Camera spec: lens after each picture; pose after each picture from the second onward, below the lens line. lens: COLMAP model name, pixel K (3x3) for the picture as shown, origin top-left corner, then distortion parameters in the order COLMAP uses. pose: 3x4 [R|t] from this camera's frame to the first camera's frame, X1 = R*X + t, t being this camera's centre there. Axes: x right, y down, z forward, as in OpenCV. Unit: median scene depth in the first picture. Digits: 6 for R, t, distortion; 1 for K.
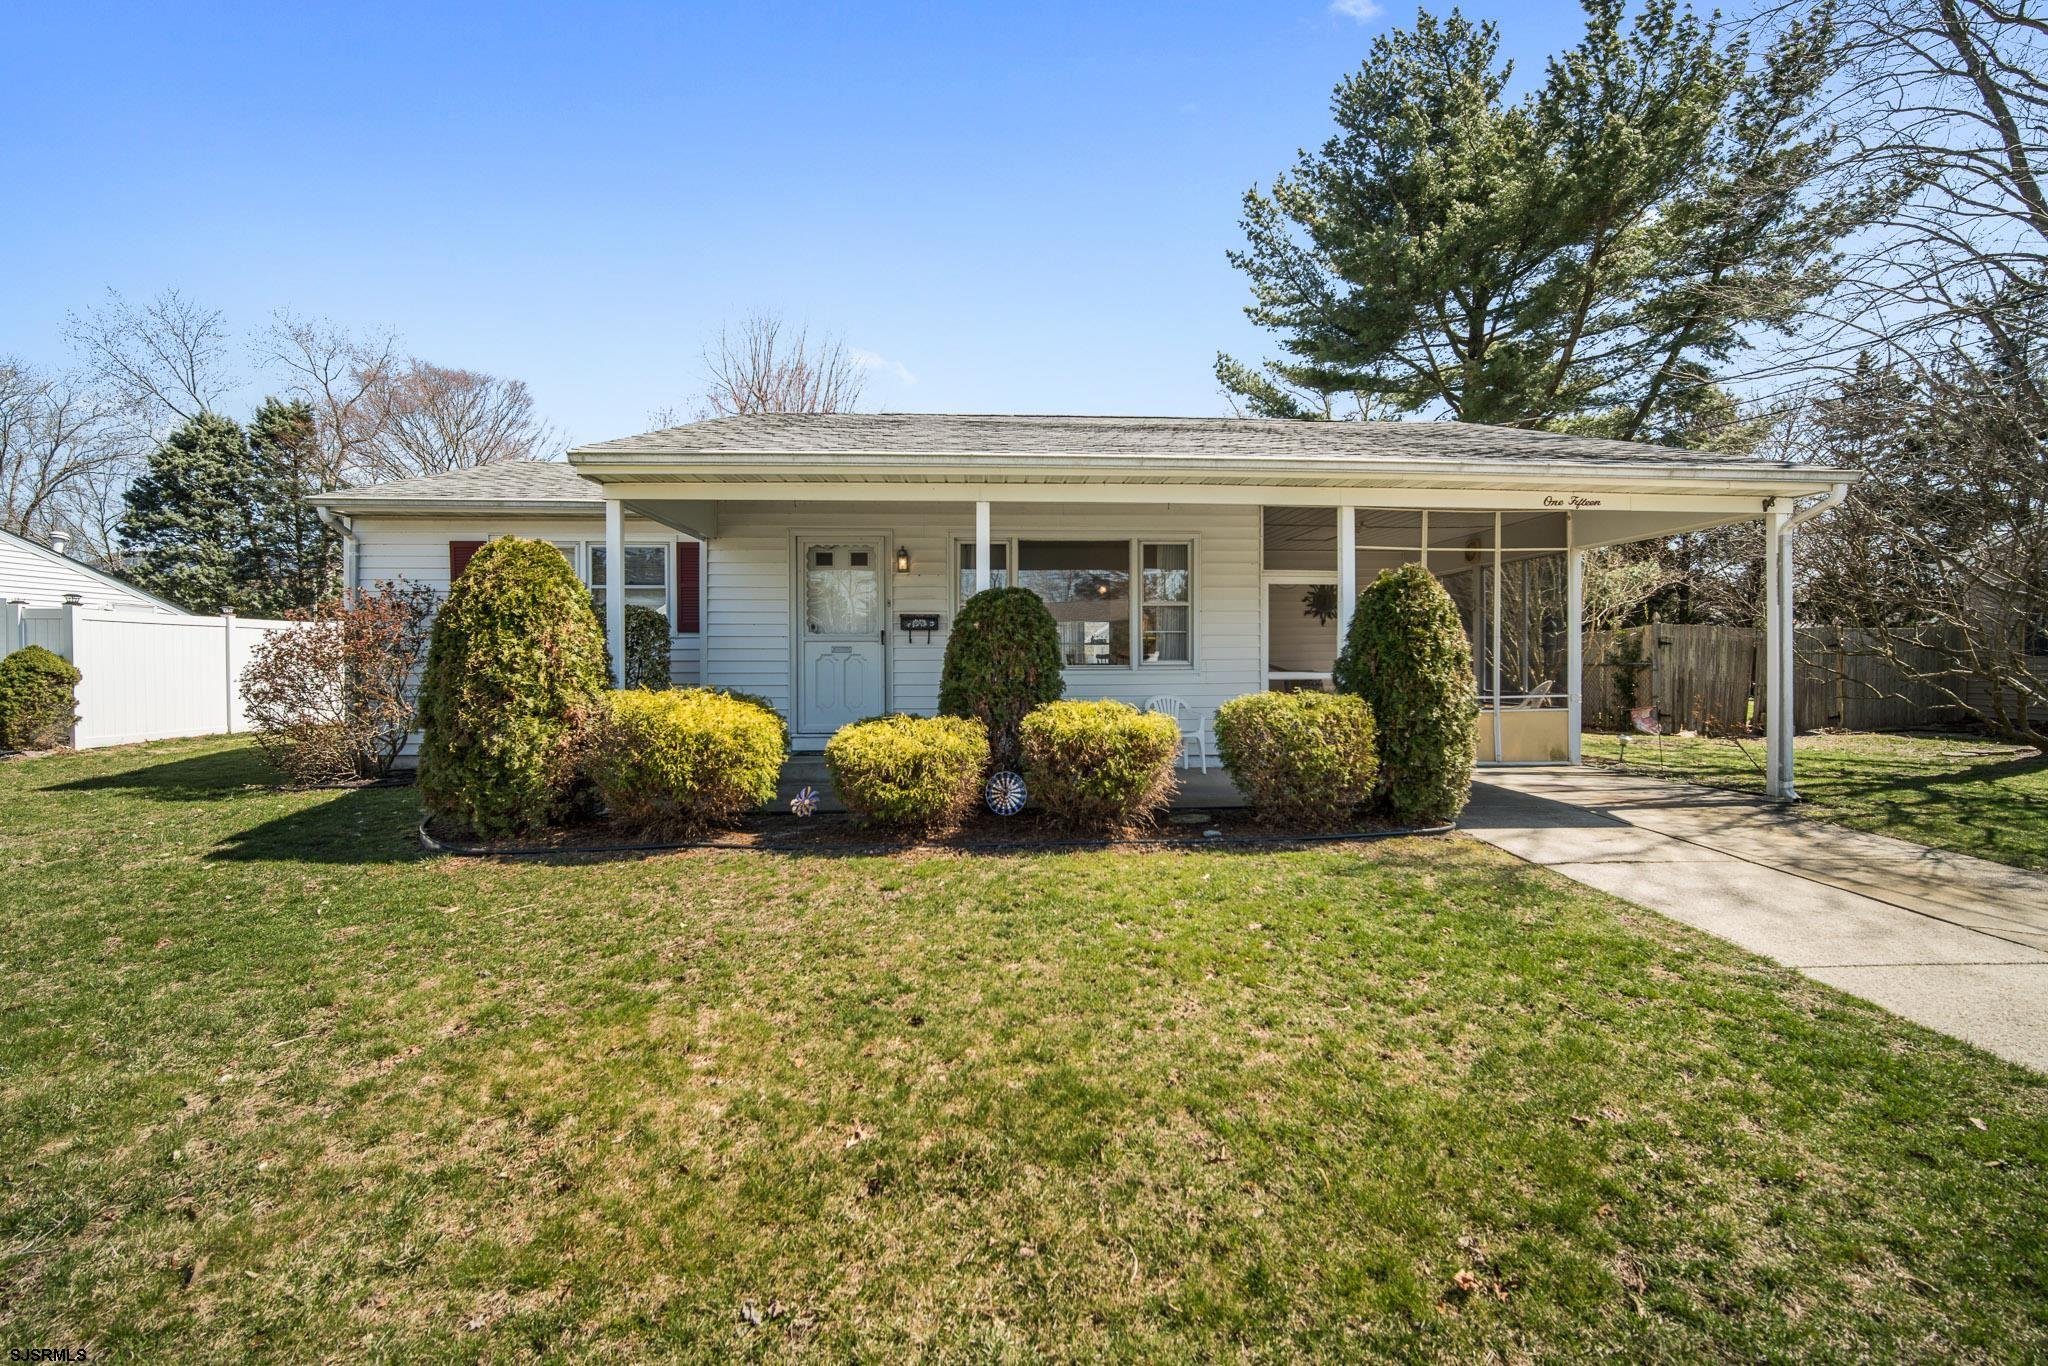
lens RADIAL K [[916.1, 0, 1022.7], [0, 916.1, 703.0], [0, 0, 1]] dist [0.007665, 0.000538]
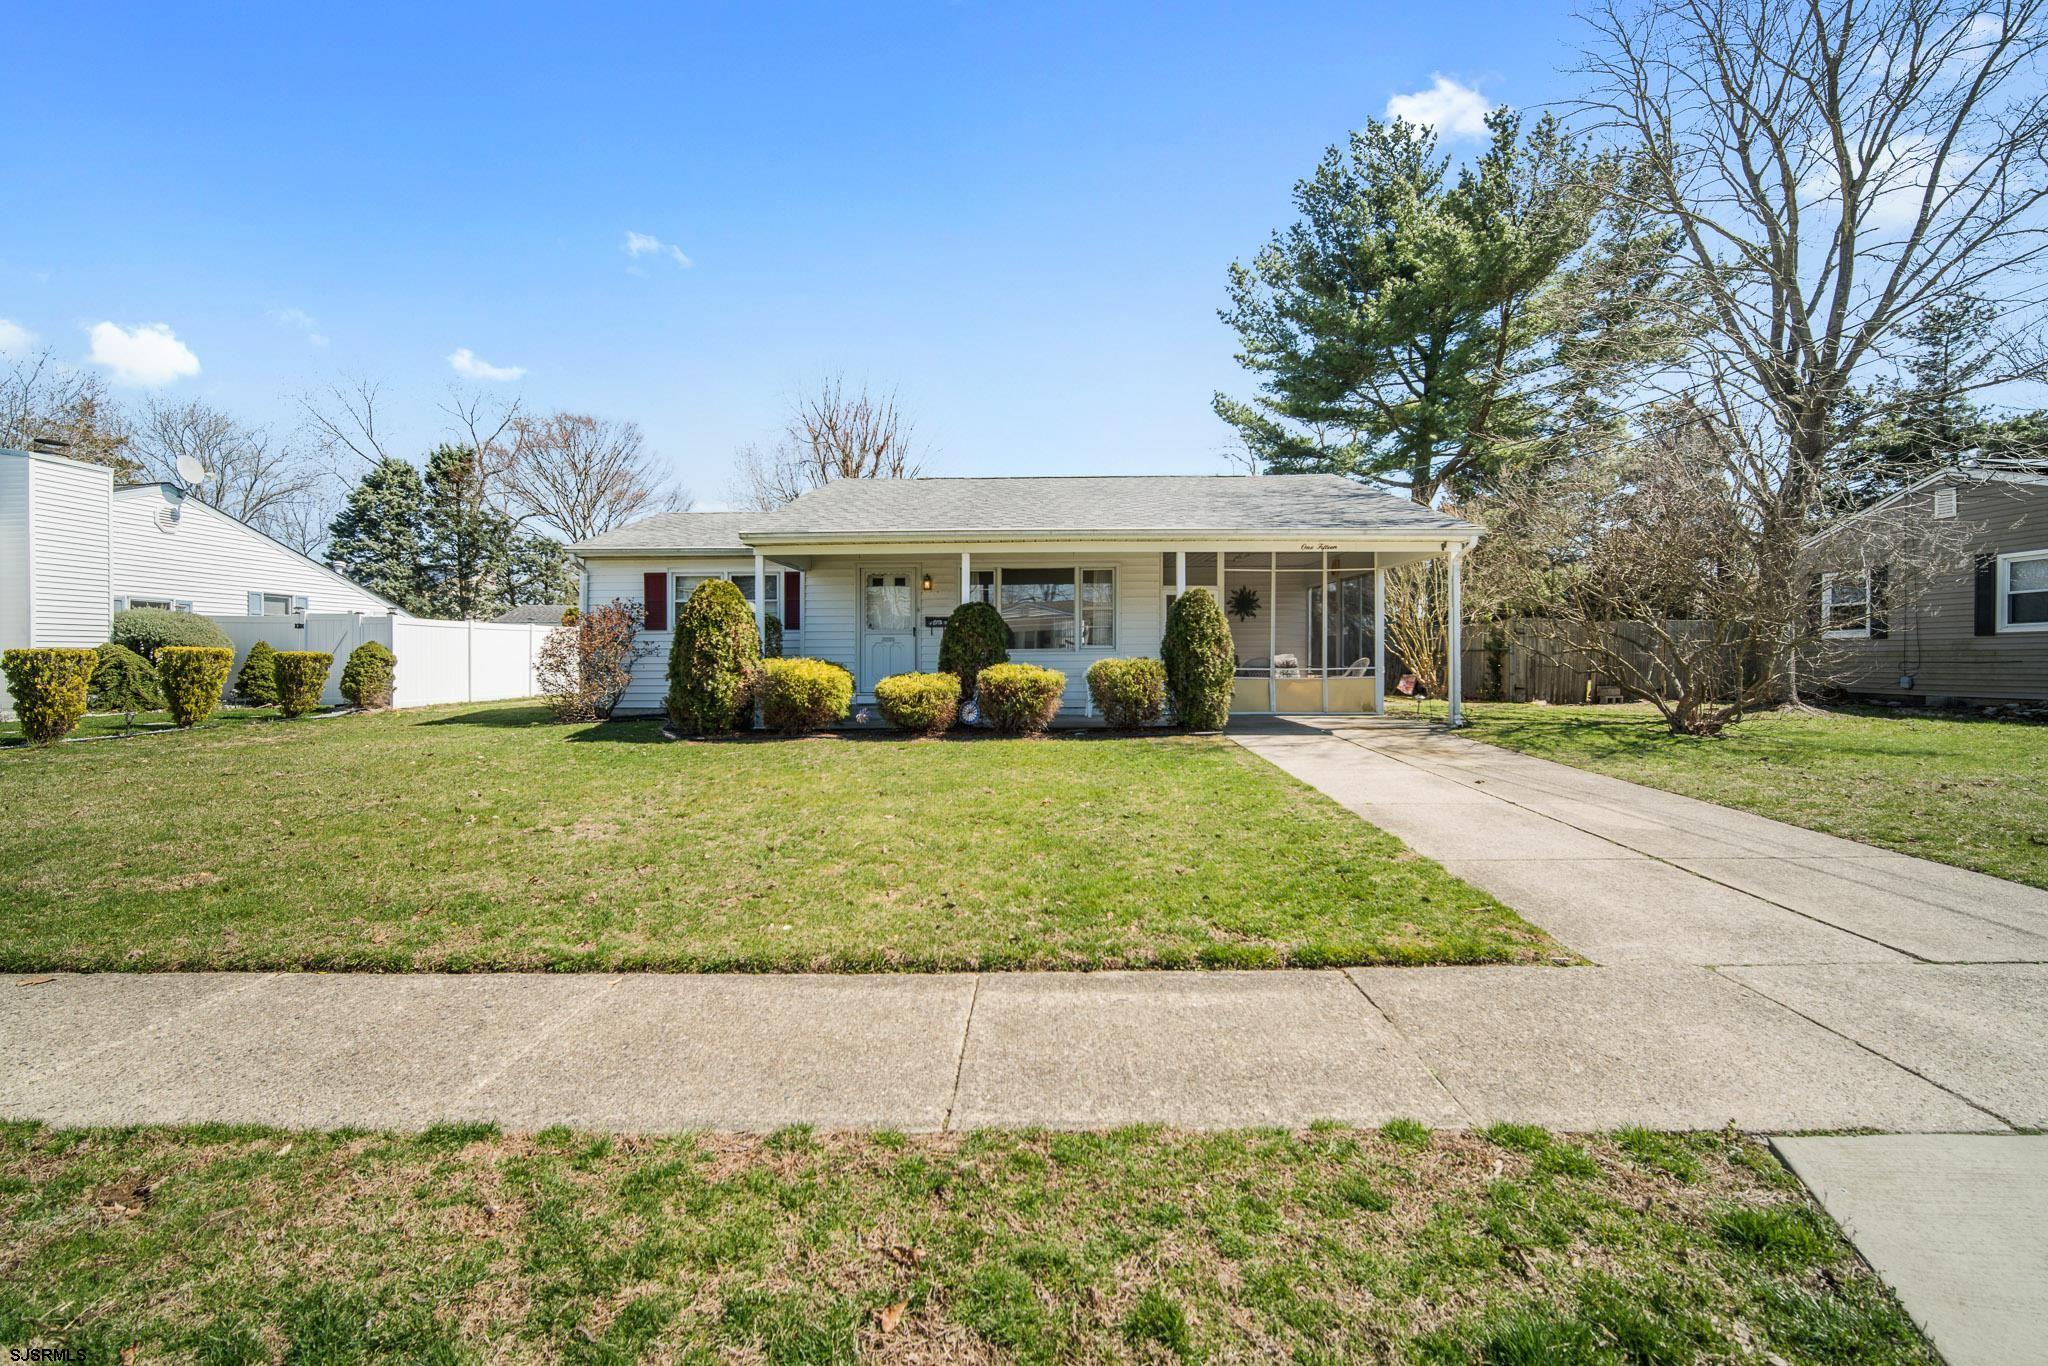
lens RADIAL K [[895.6, 0, 1035.9], [0, 895.6, 664.4], [0, 0, 1]] dist [-0.003019, 0.000336]
pose [[0.998832, -0.004754, -0.048076, 0.118503], [0.002972, 0.999308, -0.037085, 0.039032], [0.048219, 0.036899, 0.998155, -0.476949]]
